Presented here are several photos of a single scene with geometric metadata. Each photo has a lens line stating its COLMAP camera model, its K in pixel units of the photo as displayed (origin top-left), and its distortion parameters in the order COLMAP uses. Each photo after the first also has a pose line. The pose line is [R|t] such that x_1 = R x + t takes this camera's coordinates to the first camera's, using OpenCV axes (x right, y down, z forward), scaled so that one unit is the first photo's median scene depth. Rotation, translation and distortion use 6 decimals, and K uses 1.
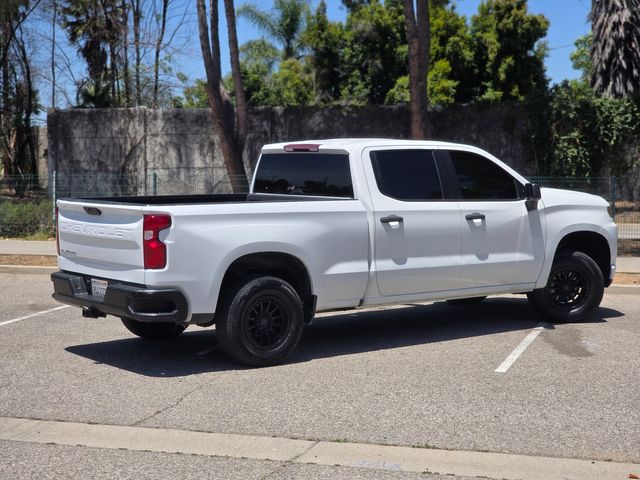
lens RADIAL K [[1231.1, 0, 320.0], [0, 1231.1, 240.0], [0, 0, 1]] dist [-0.267782, 2.732456]
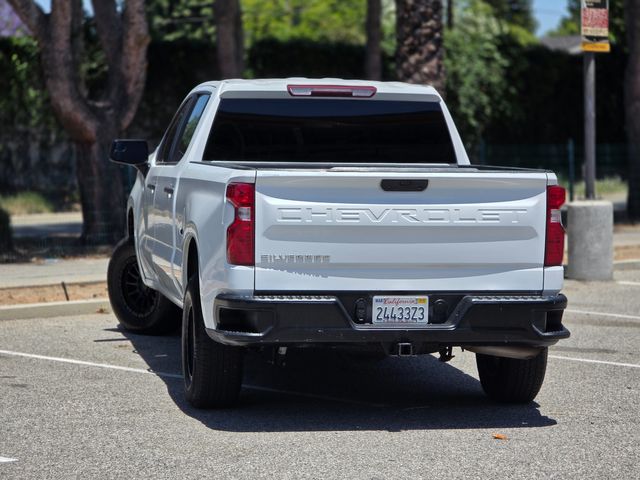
lens RADIAL K [[2126.2, 0, 320.0], [0, 2126.2, 240.0], [0, 0, 1]] dist [0.251893, -0.785402]
pose [[0.450093, -0.041537, 0.892015, -0.952110], [0.053262, 0.998388, 0.019615, -0.015785], [-0.891392, 0.038682, 0.451580, 0.445572]]
